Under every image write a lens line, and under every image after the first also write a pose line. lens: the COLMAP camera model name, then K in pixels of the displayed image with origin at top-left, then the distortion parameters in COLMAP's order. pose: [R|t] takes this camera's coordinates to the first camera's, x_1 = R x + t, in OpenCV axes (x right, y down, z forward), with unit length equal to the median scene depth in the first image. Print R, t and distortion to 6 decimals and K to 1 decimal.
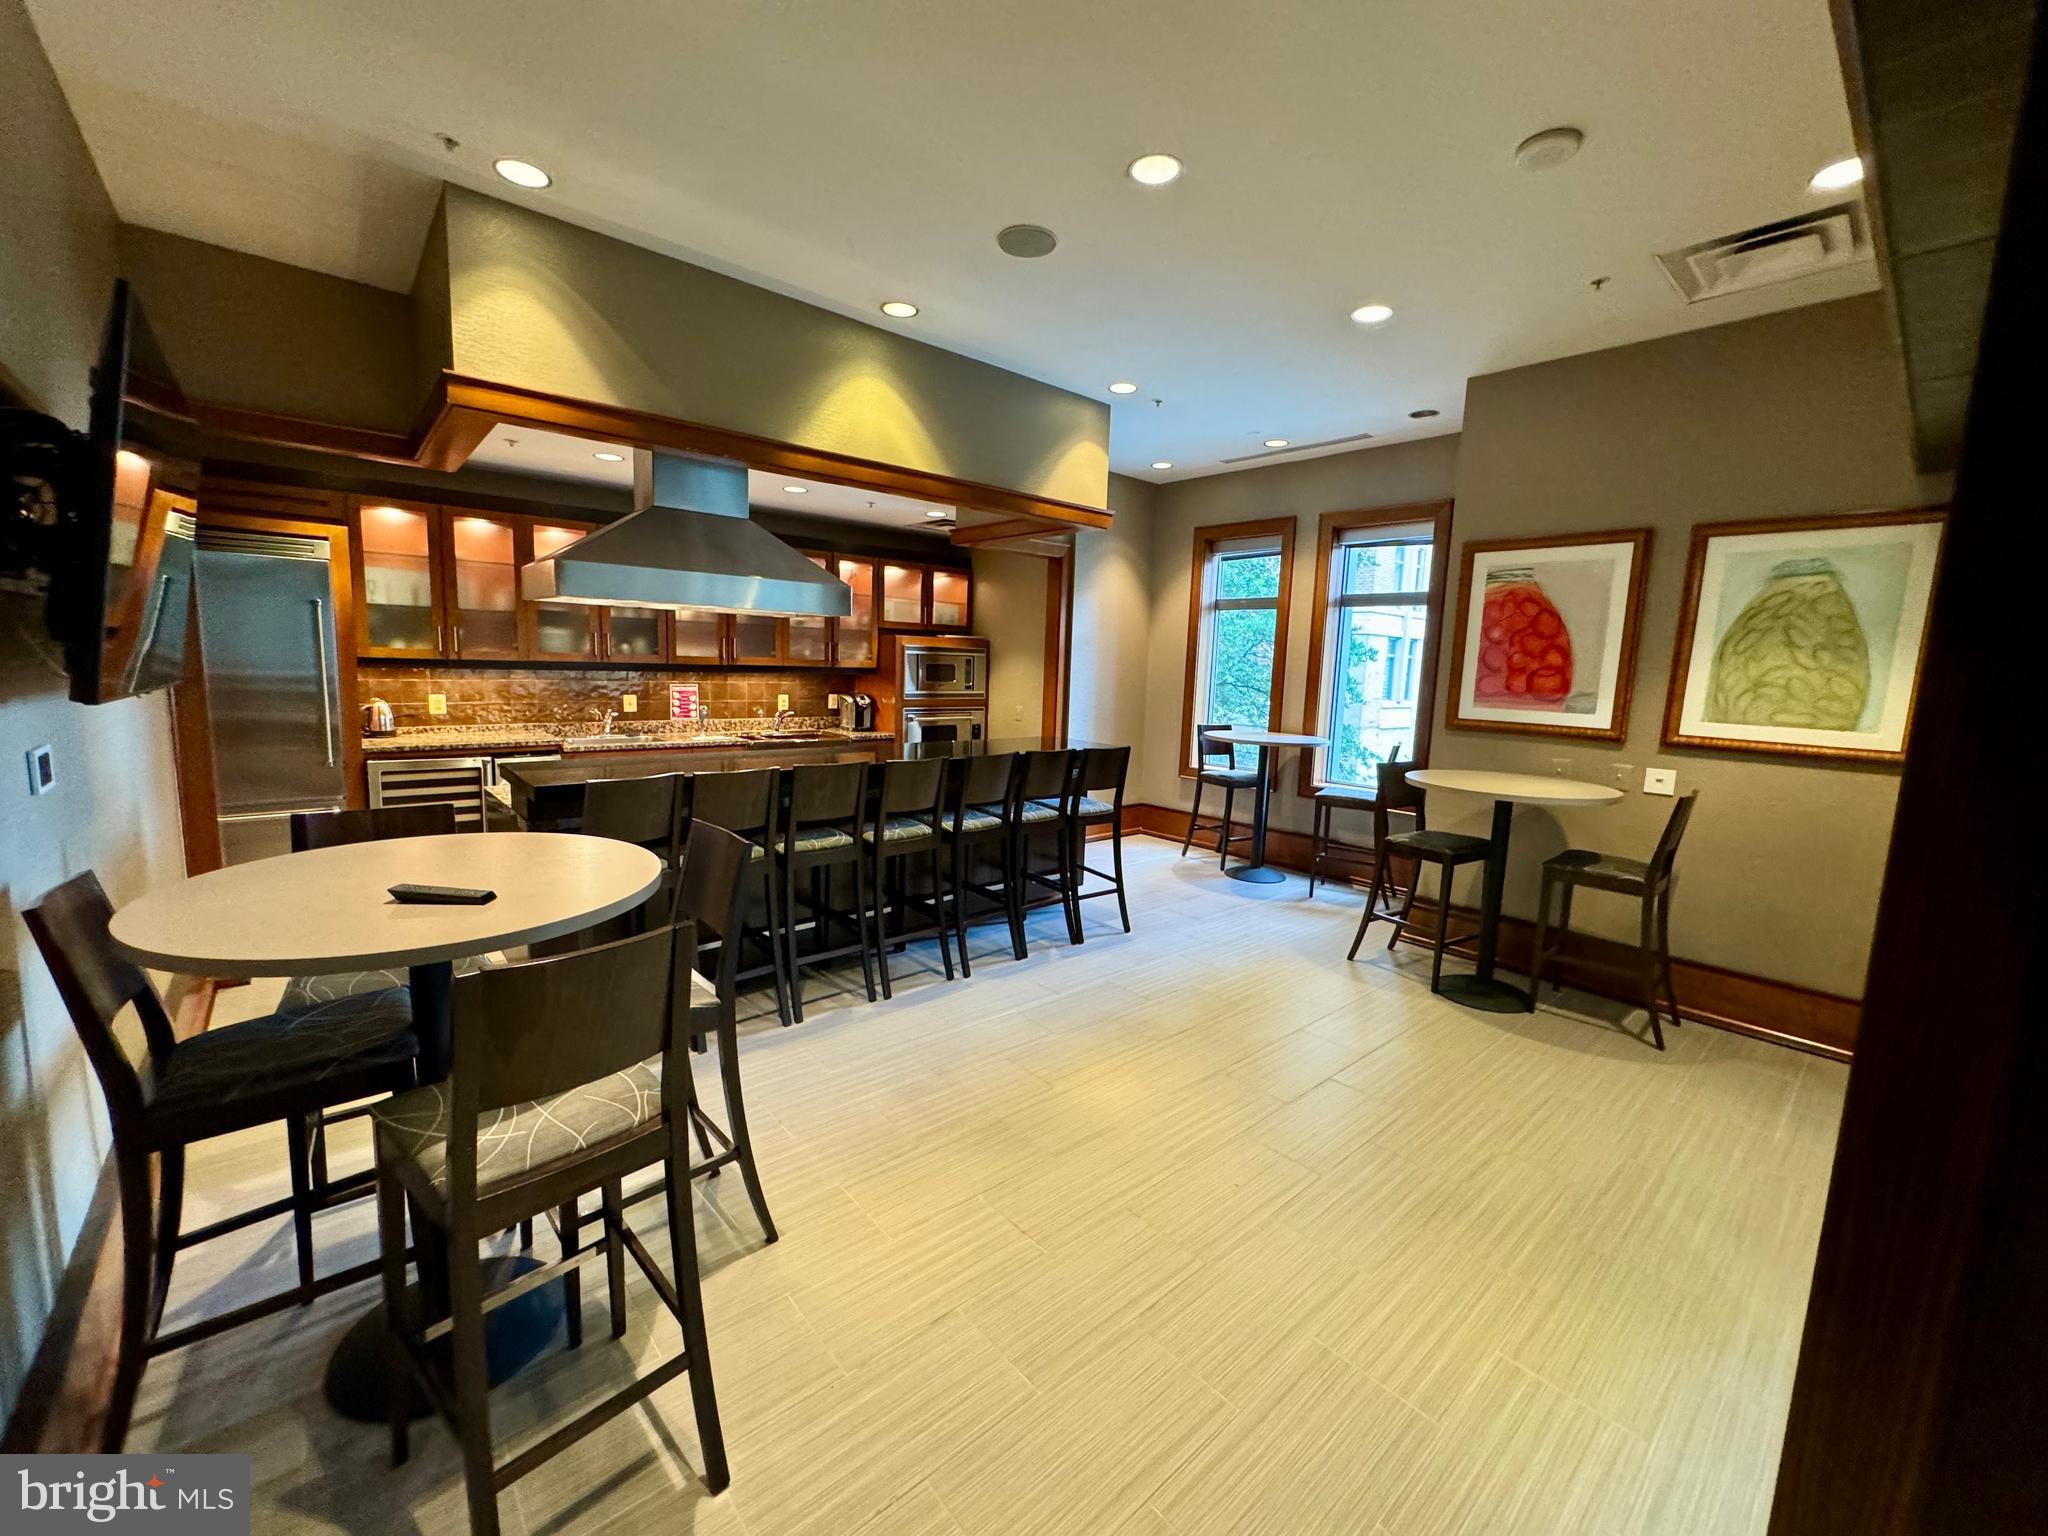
lens RADIAL K [[819.0, 0, 1032.8], [0, 819.0, 769.7], [0, 0, 1]] dist [0.000909, 0.000281]
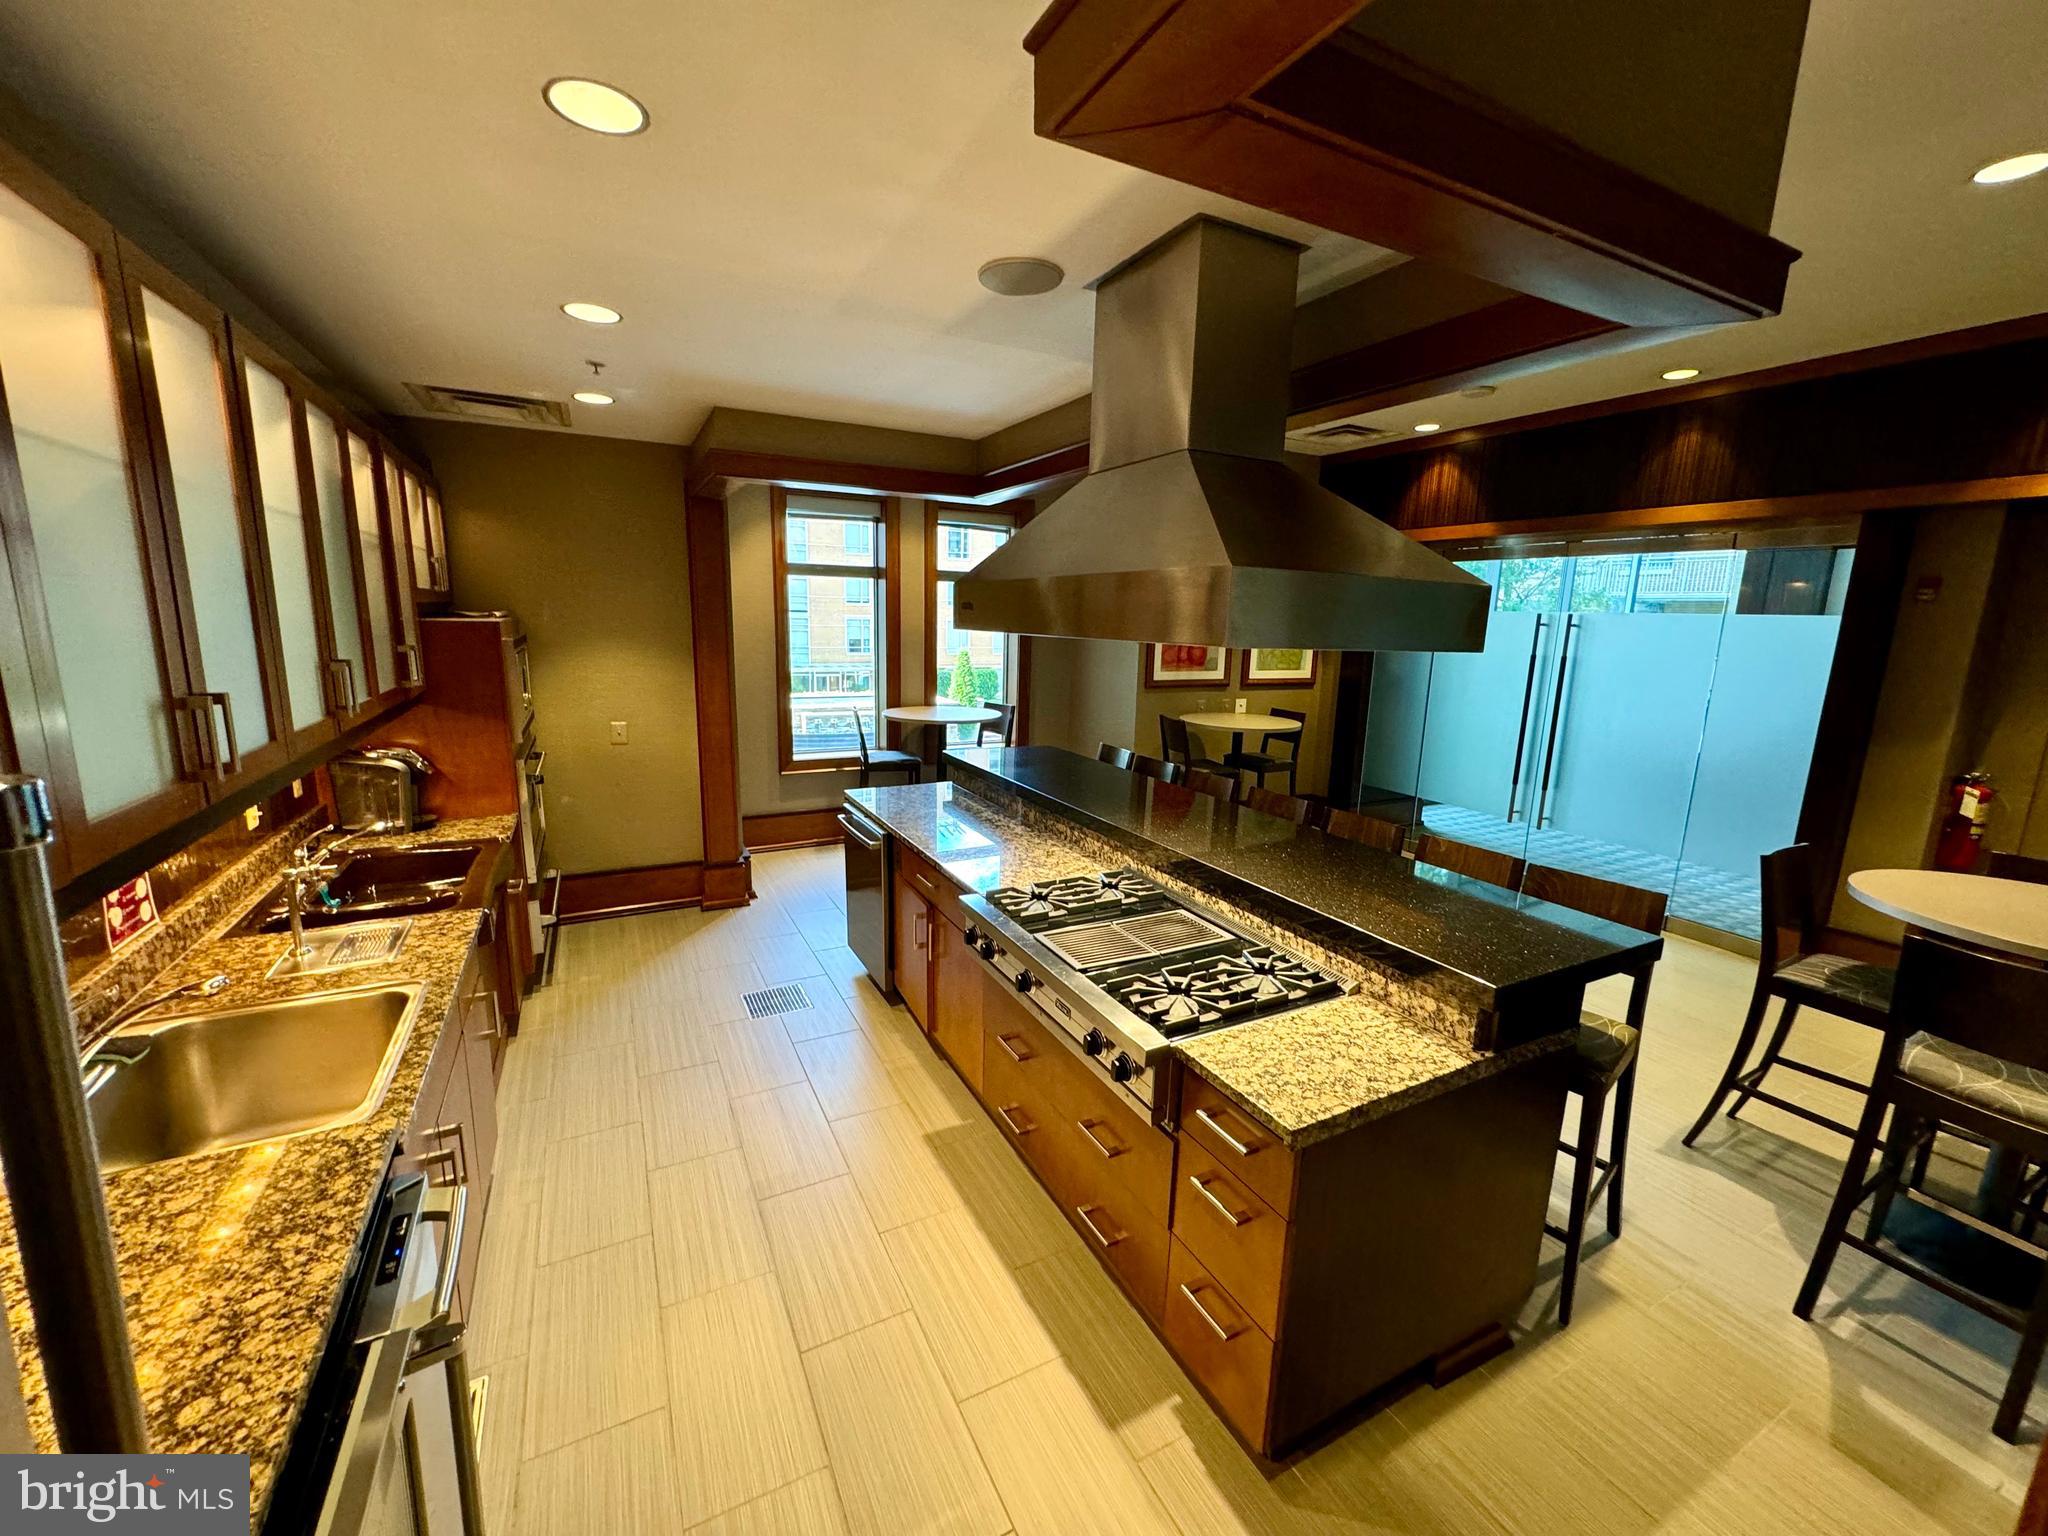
lens RADIAL K [[819.0, 0, 1024.2], [0, 819.0, 763.5], [0, 0, 1]] dist [0.000909, 0.000281]
pose [[0.247135, -0.209073, 0.946157, -0.641689], [0.112322, 0.976044, 0.186339, -0.151061], [-0.962449, 0.060223, 0.264698, 0.604678]]
